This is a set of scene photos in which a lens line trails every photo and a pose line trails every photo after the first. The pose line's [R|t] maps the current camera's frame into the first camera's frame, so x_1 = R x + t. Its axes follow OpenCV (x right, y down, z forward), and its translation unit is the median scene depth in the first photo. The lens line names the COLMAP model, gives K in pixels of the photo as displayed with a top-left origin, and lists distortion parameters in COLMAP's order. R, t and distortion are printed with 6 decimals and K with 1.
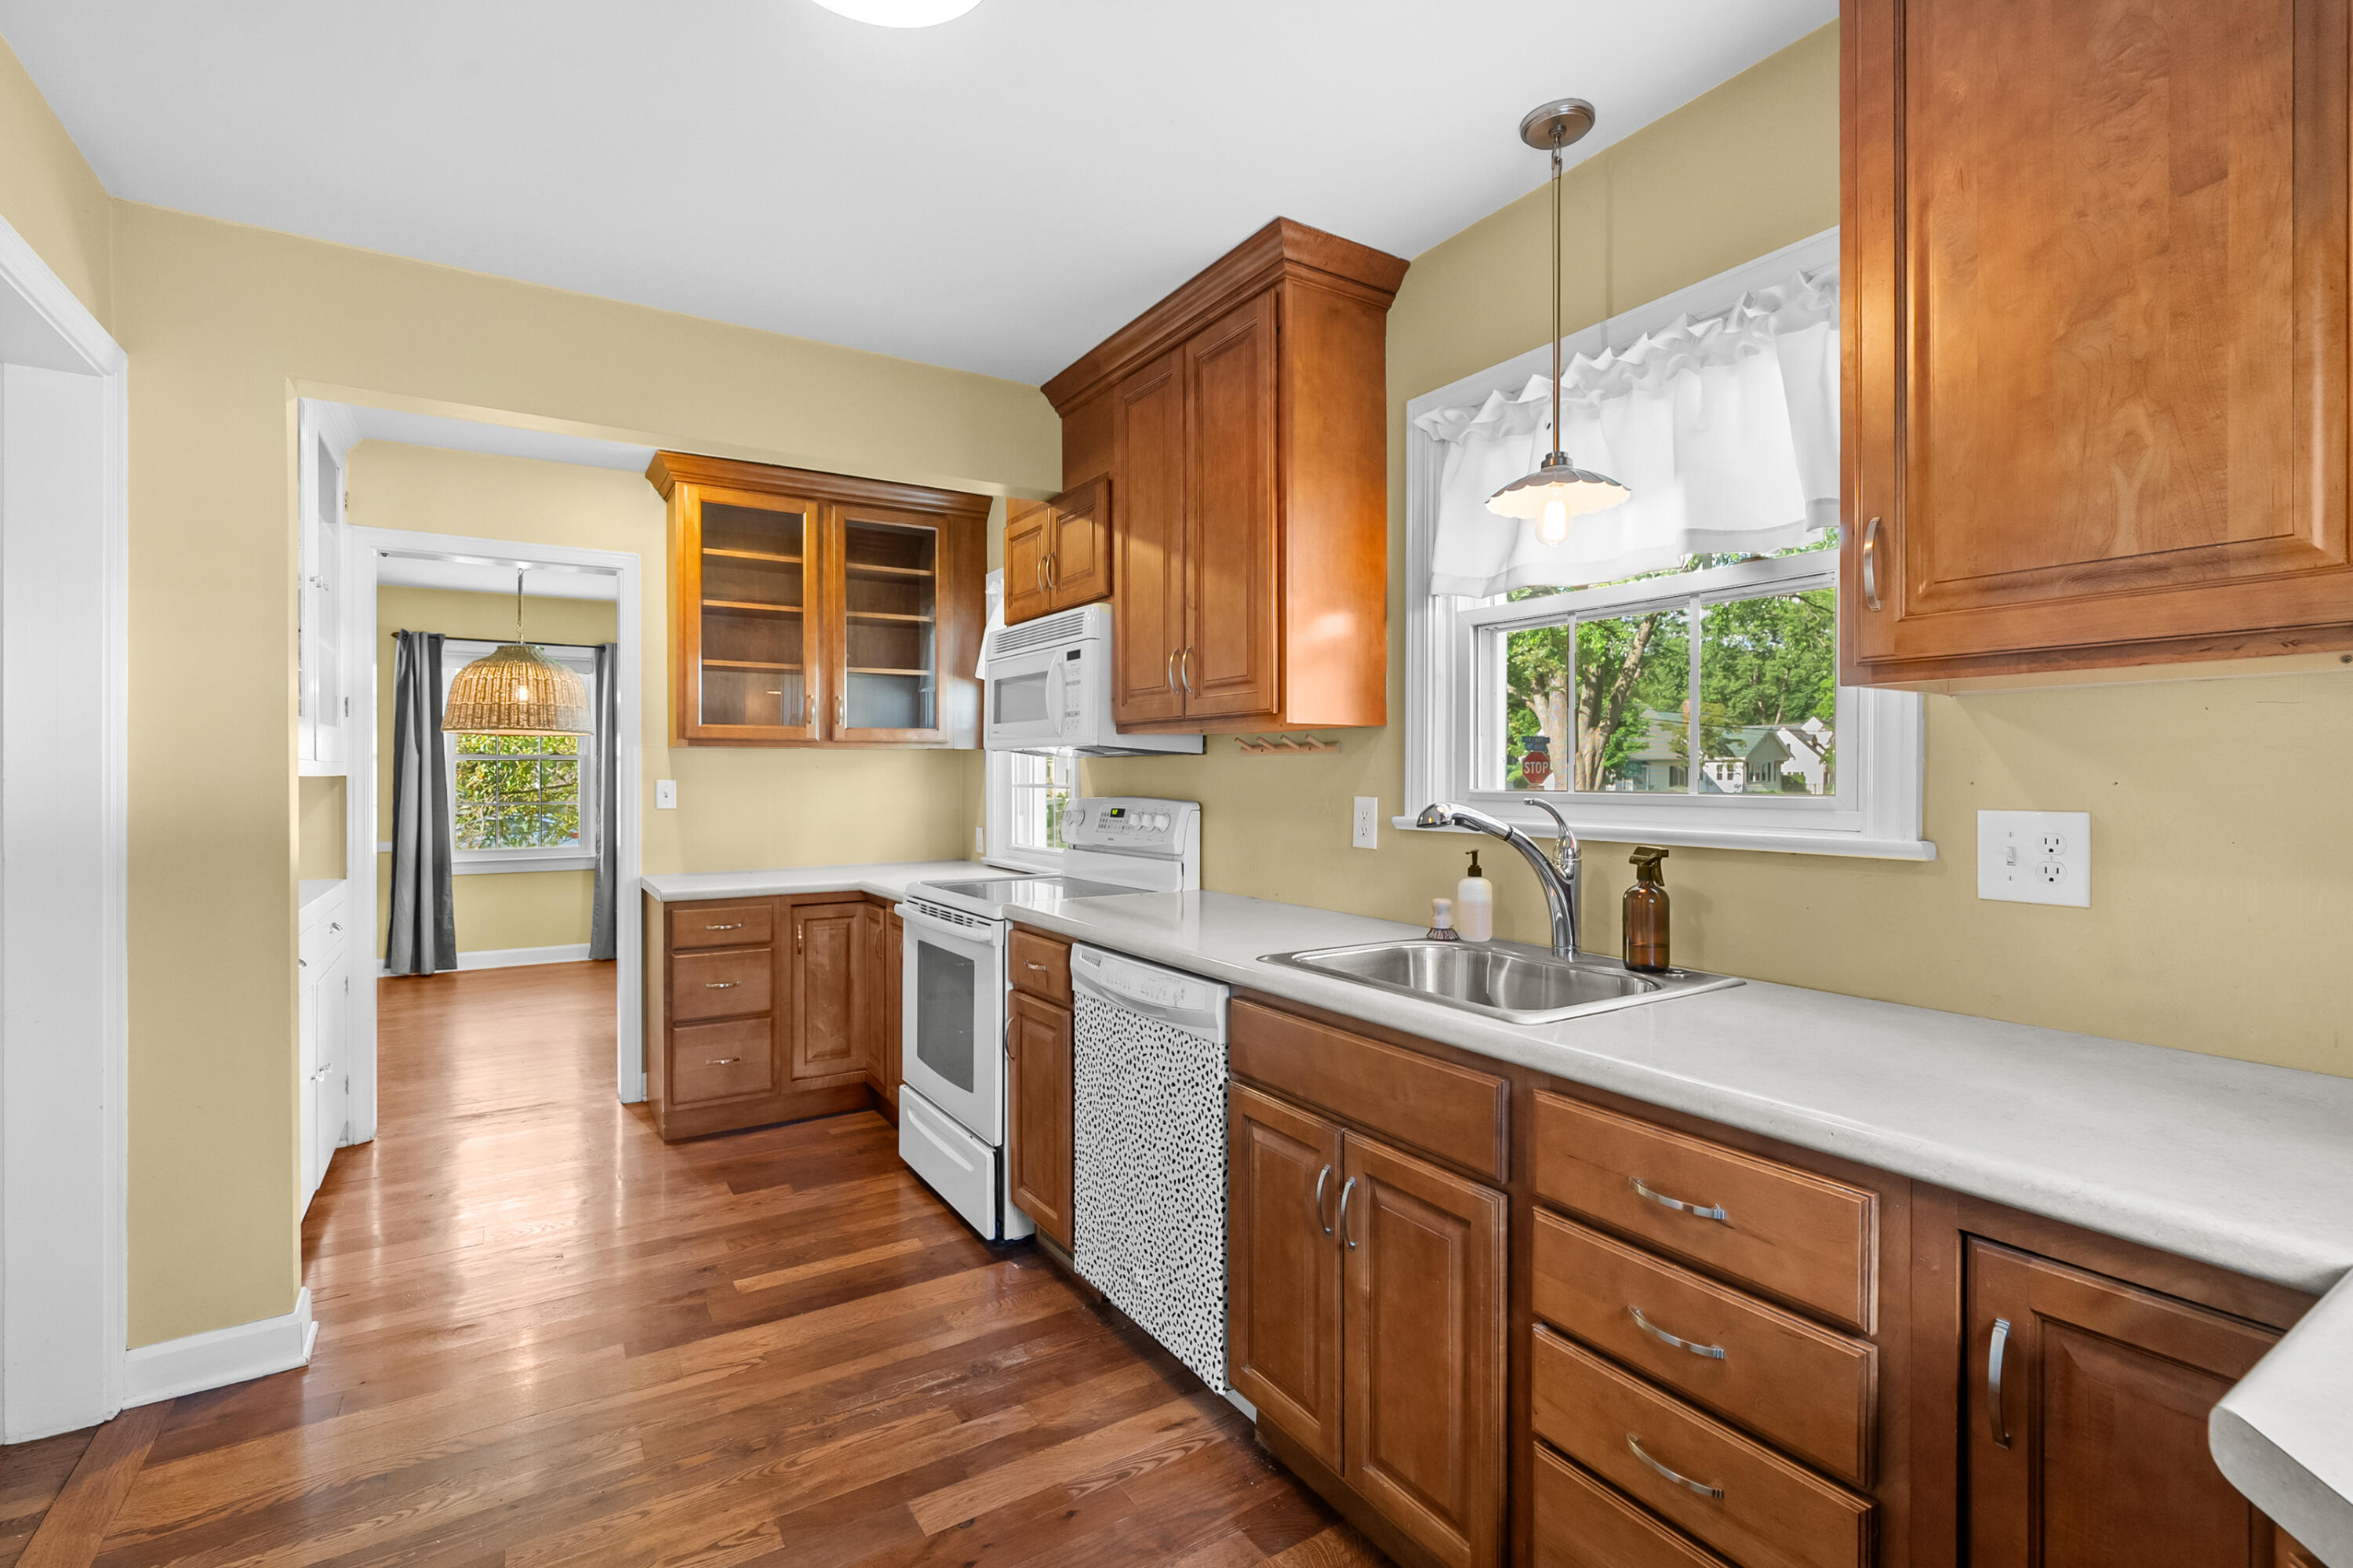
lens RADIAL K [[1075.9, 0, 1187.7], [0, 1075.9, 783.4], [0, 0, 1]] dist [-0.002398, 0.002399]
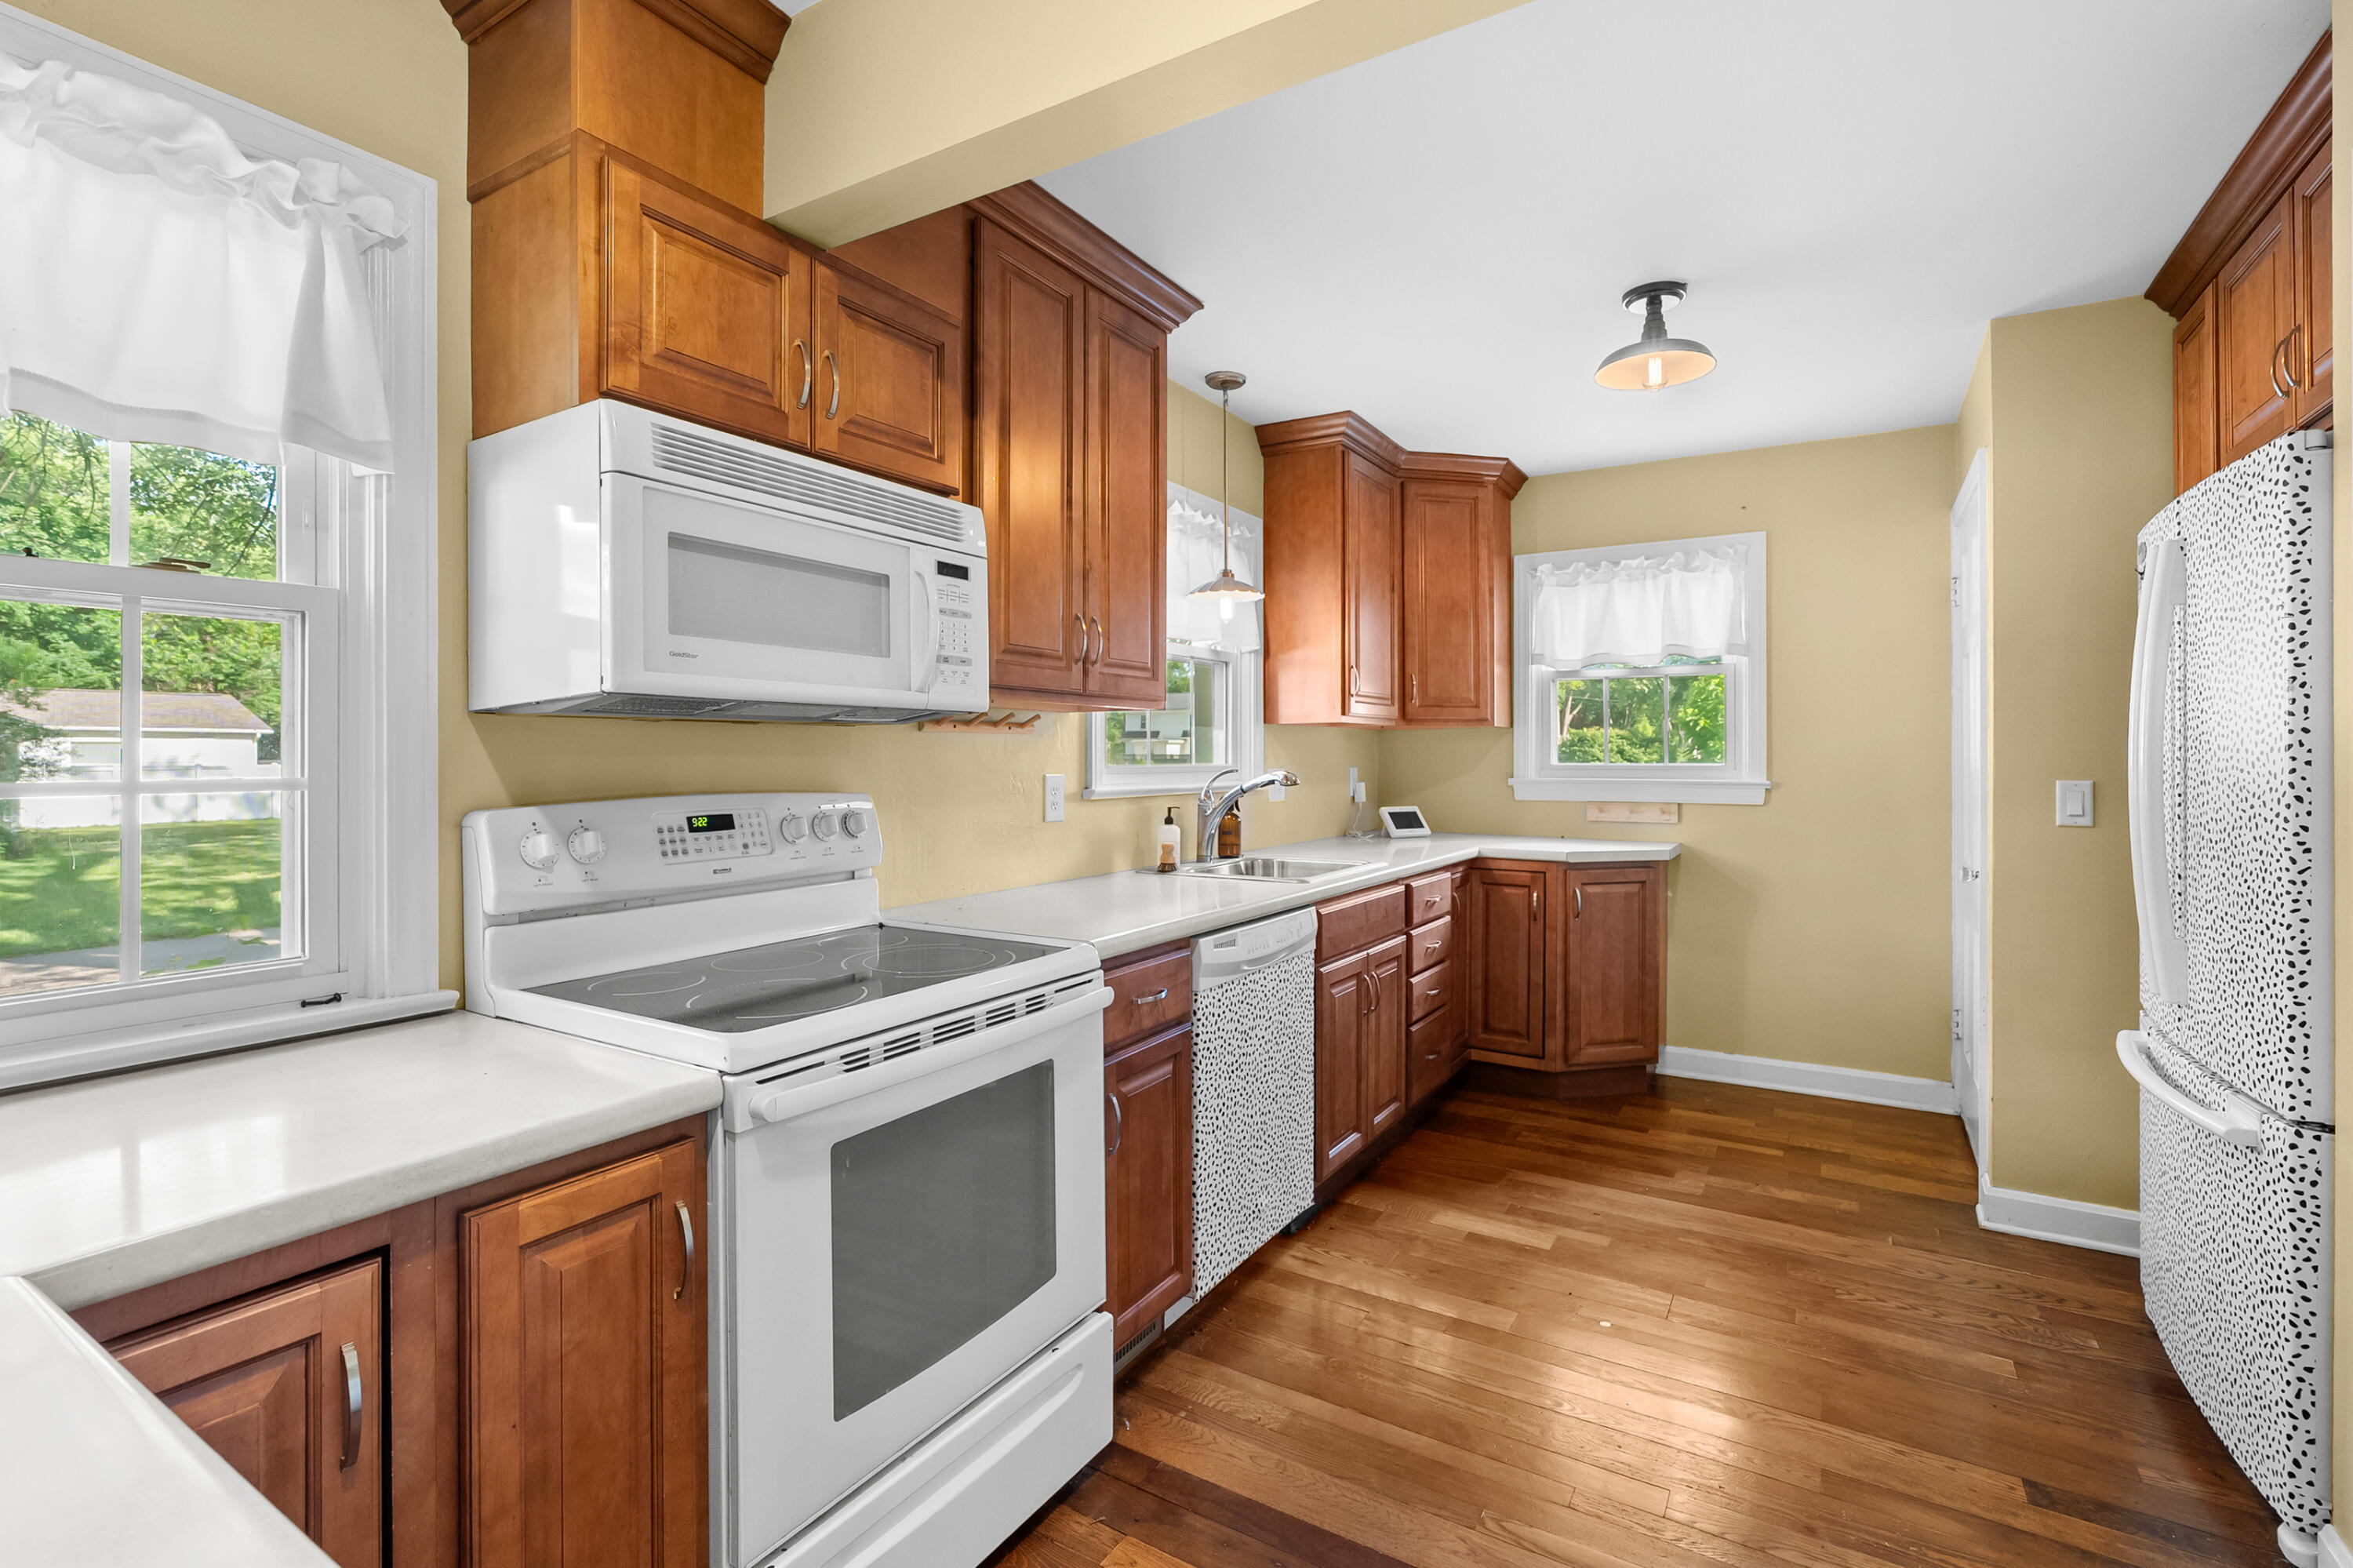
lens RADIAL K [[1075.9, 0, 1170.4], [0, 1075.9, 765.8], [0, 0, 1]] dist [-0.002398, 0.002399]
pose [[-0.436489, -0.001291, 0.899709, -0.980679], [0.012850, 0.999888, 0.007669, -0.004965], [-0.899618, 0.014909, -0.436424, 1.521569]]
